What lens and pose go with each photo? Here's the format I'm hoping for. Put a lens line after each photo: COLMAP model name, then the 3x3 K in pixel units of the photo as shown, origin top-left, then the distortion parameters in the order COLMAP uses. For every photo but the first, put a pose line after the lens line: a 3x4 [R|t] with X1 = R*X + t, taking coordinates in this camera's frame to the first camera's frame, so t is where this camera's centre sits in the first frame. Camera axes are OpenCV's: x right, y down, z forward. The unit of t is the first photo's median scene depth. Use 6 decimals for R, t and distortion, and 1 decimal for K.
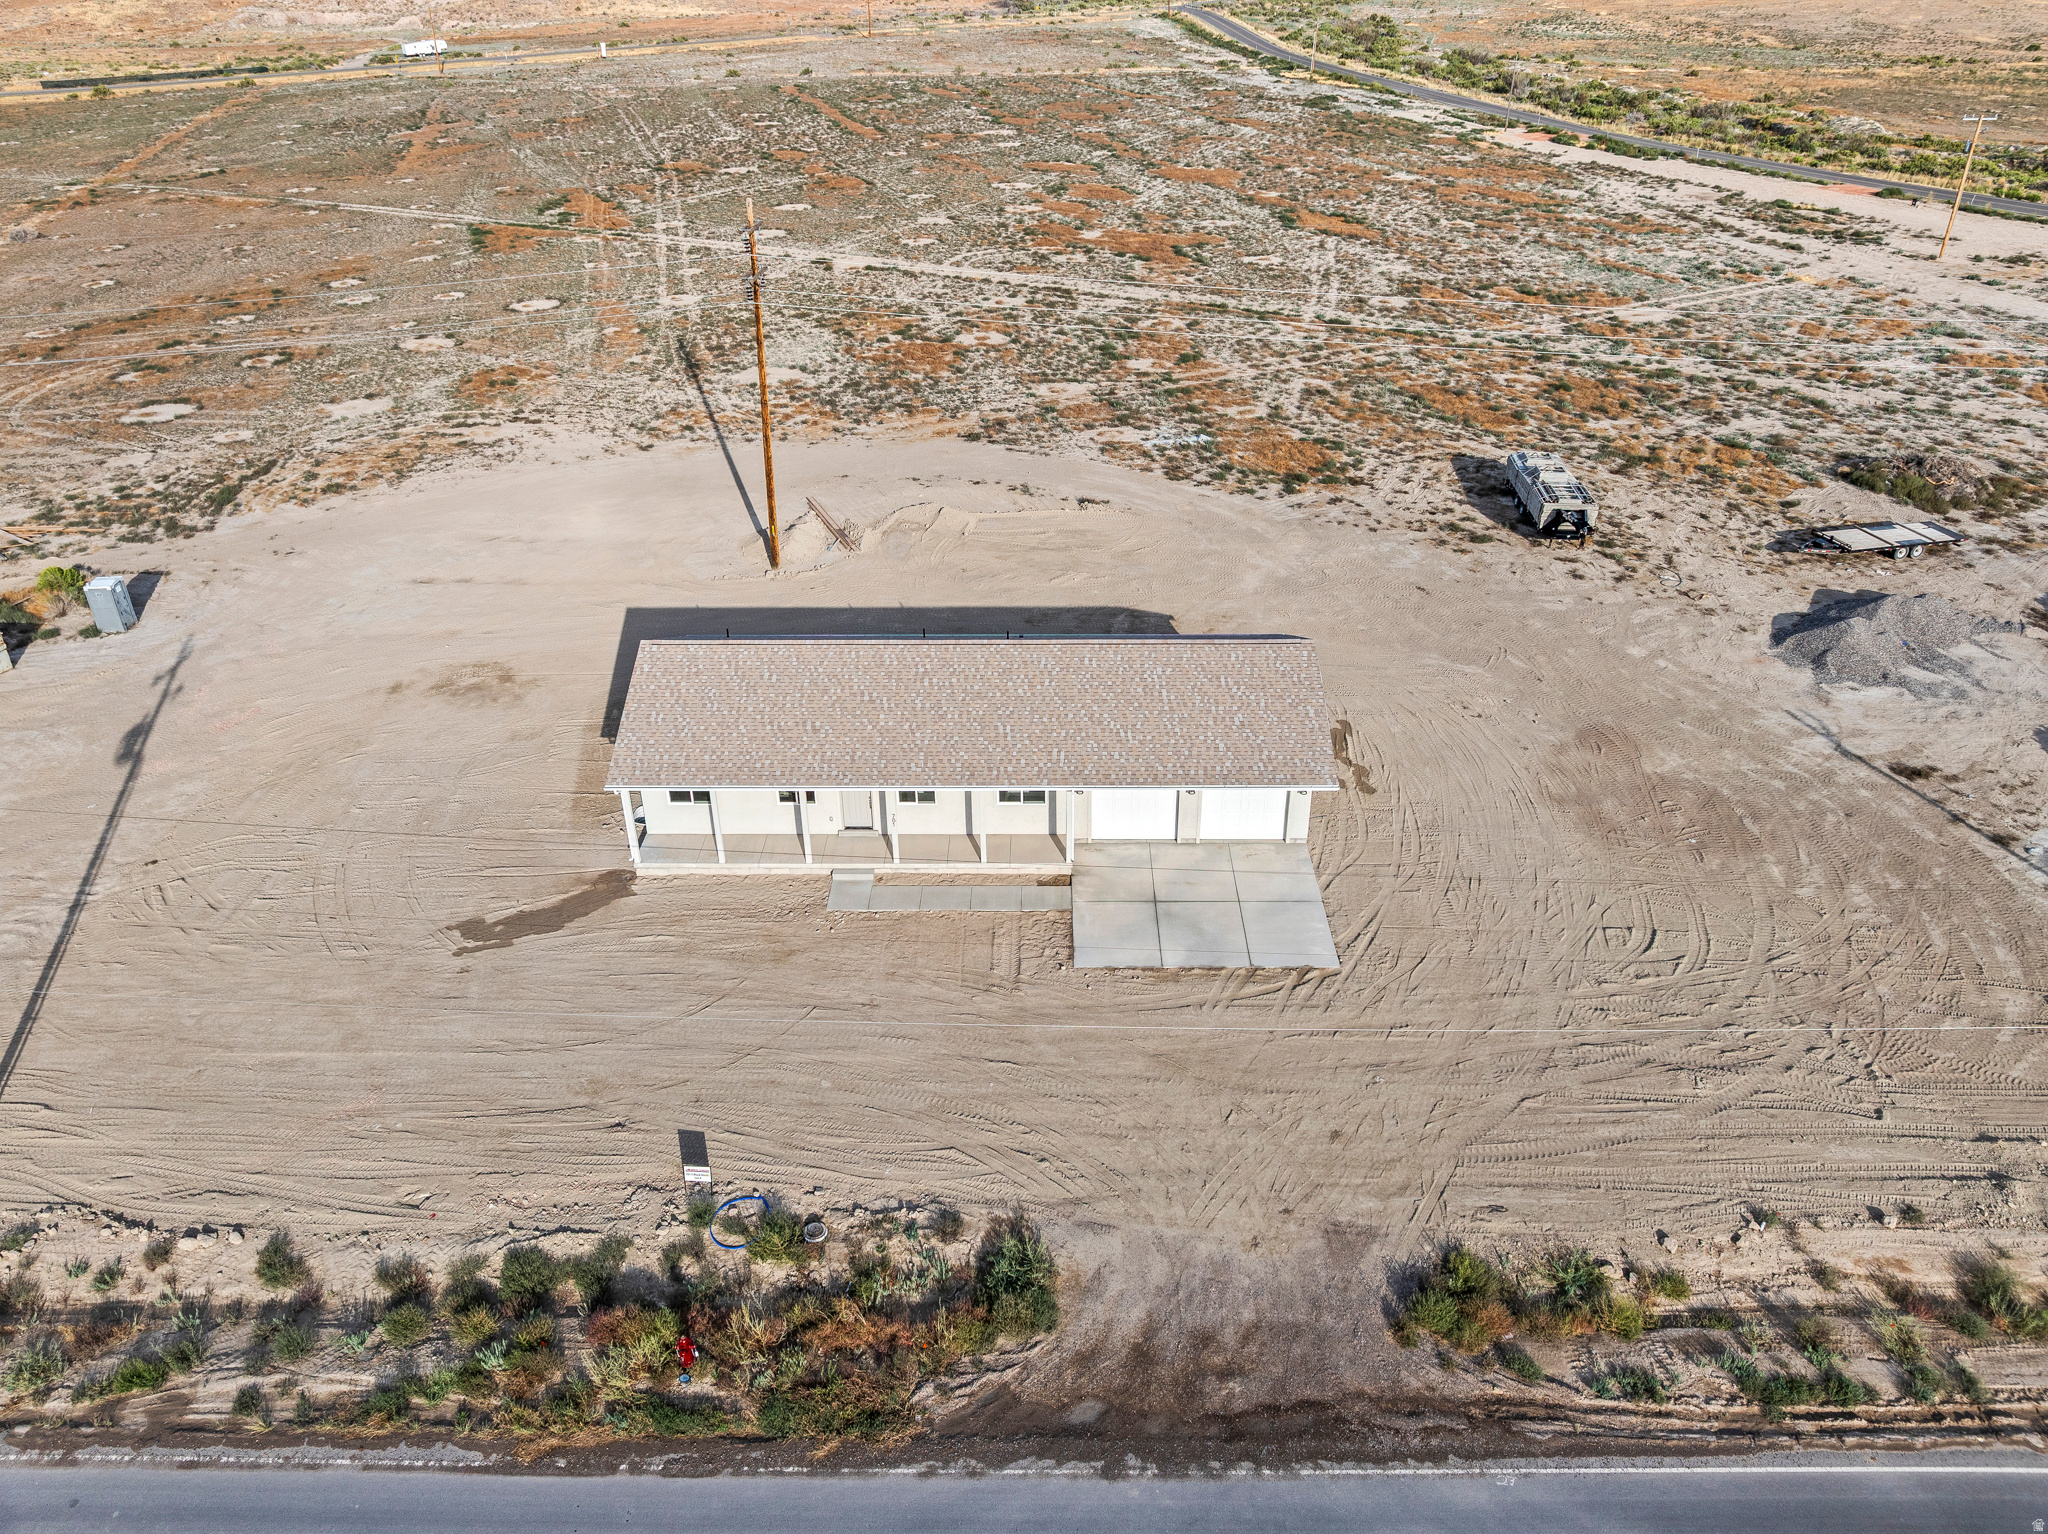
lens RADIAL K [[1450.0, 0, 1036.4], [0, 1450.0, 764.0], [0, 0, 1]] dist [-0.051178, 0.024838]
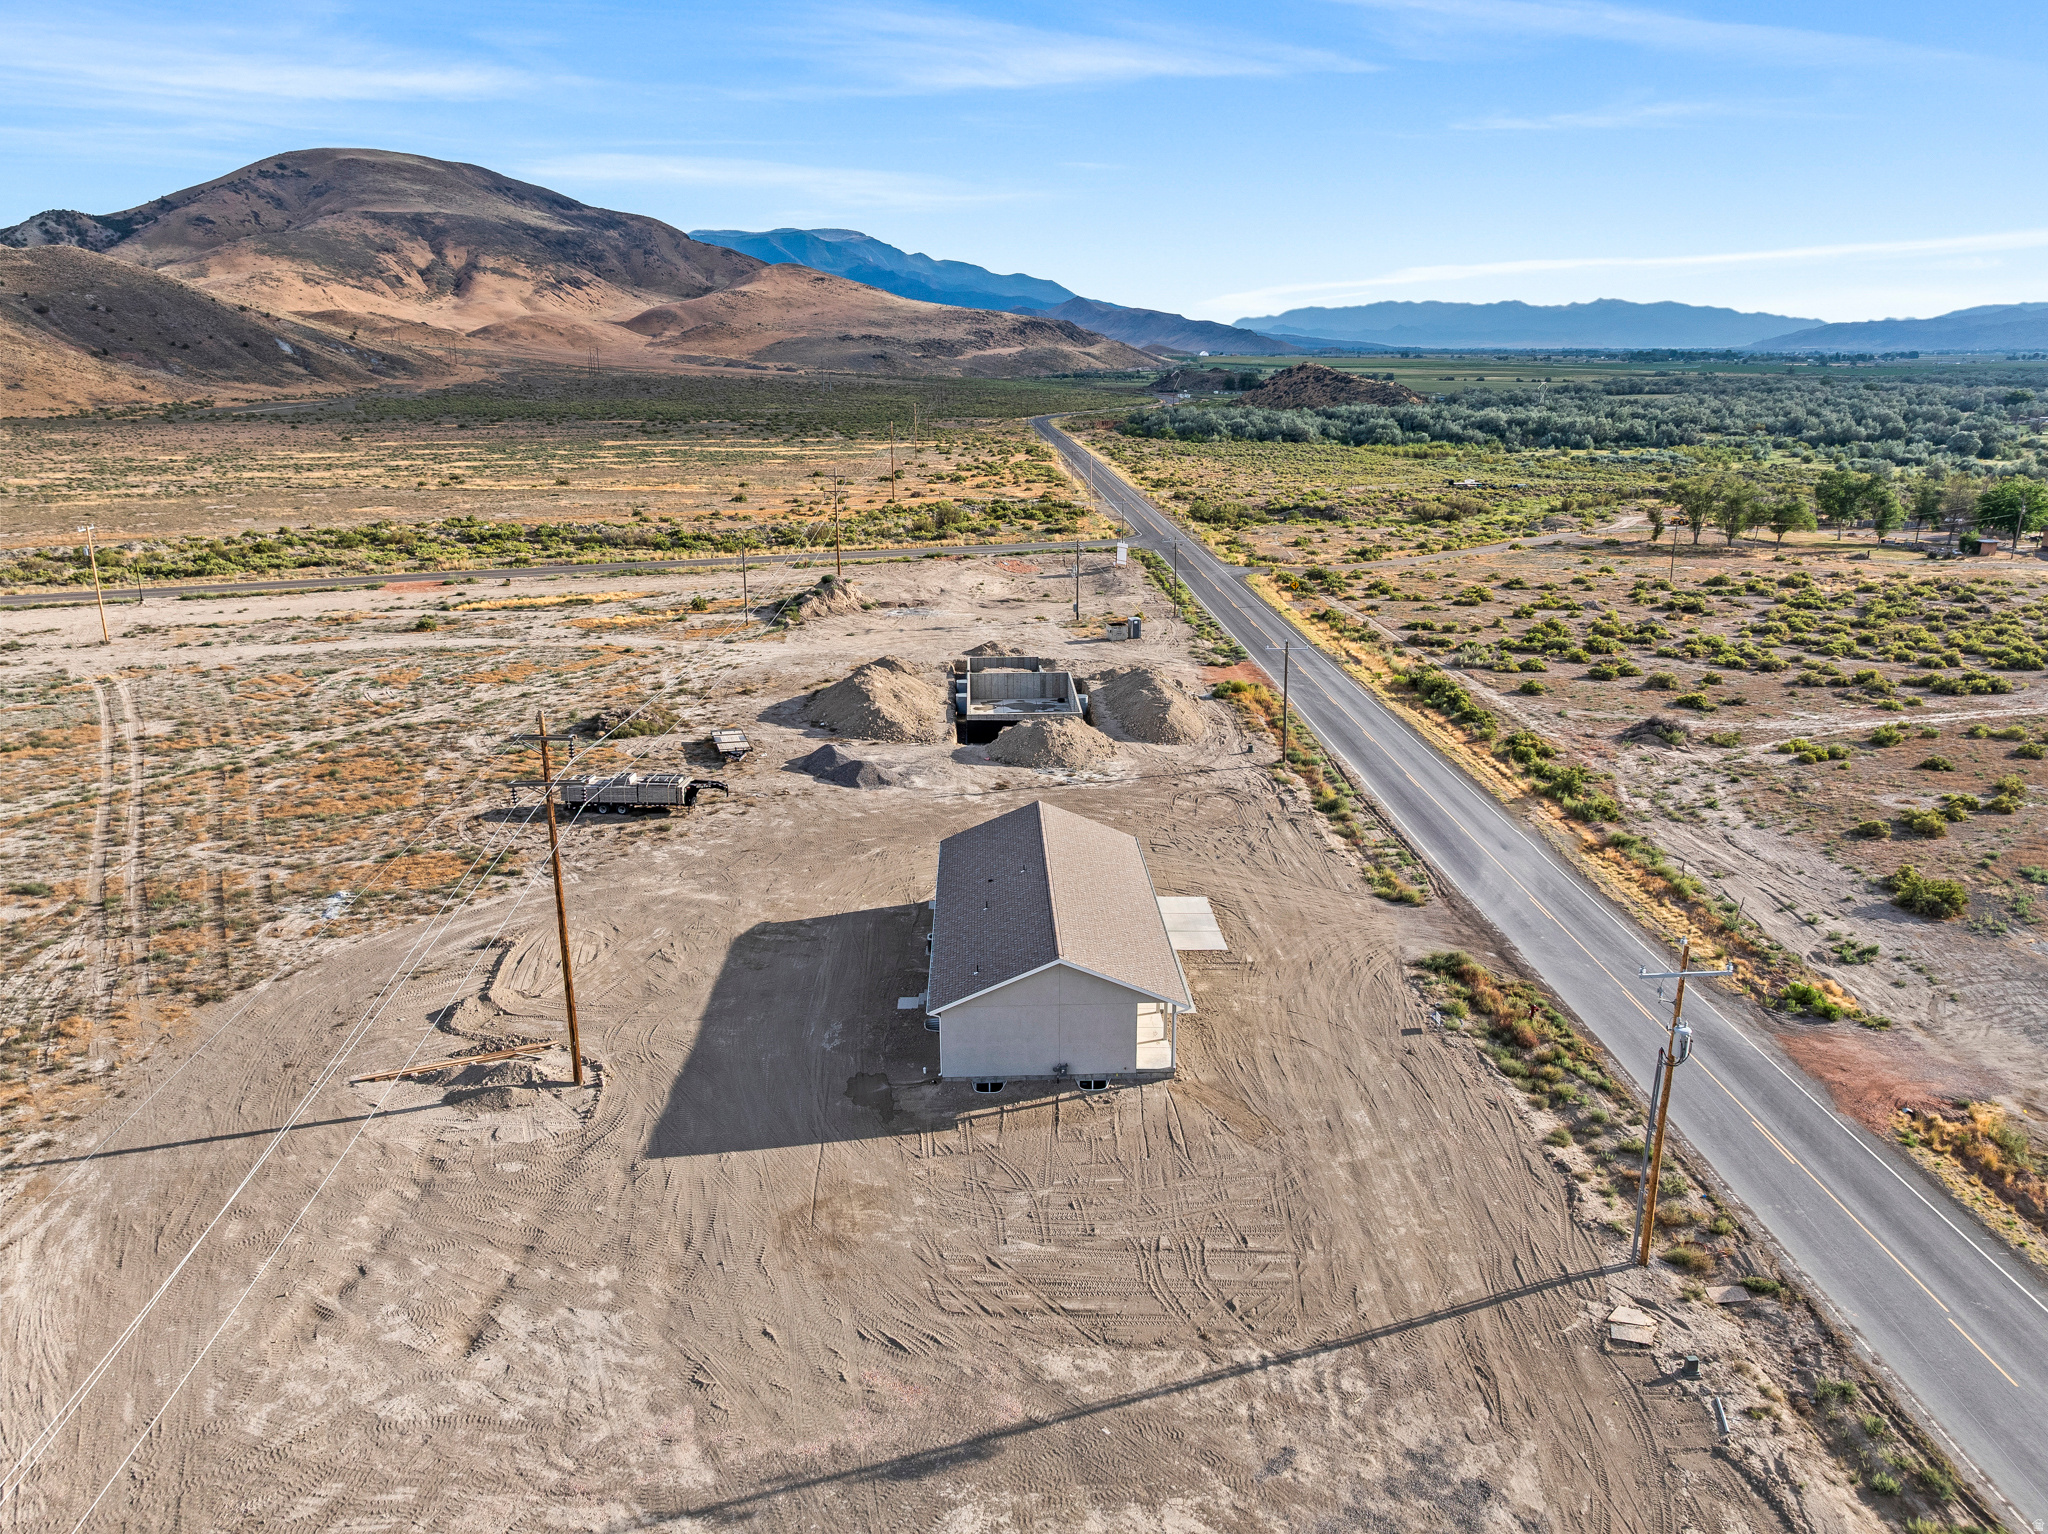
lens RADIAL K [[1452.9, 0, 1036.9], [0, 1452.9, 710.6], [0, 0, 1]] dist [-0.038800, 0.004526]
pose [[-0.047107, -0.237184, 0.970322, -2.119892], [0.490981, 0.840458, 0.229276, -0.830356], [-0.869896, 0.487210, 0.076862, 1.167243]]
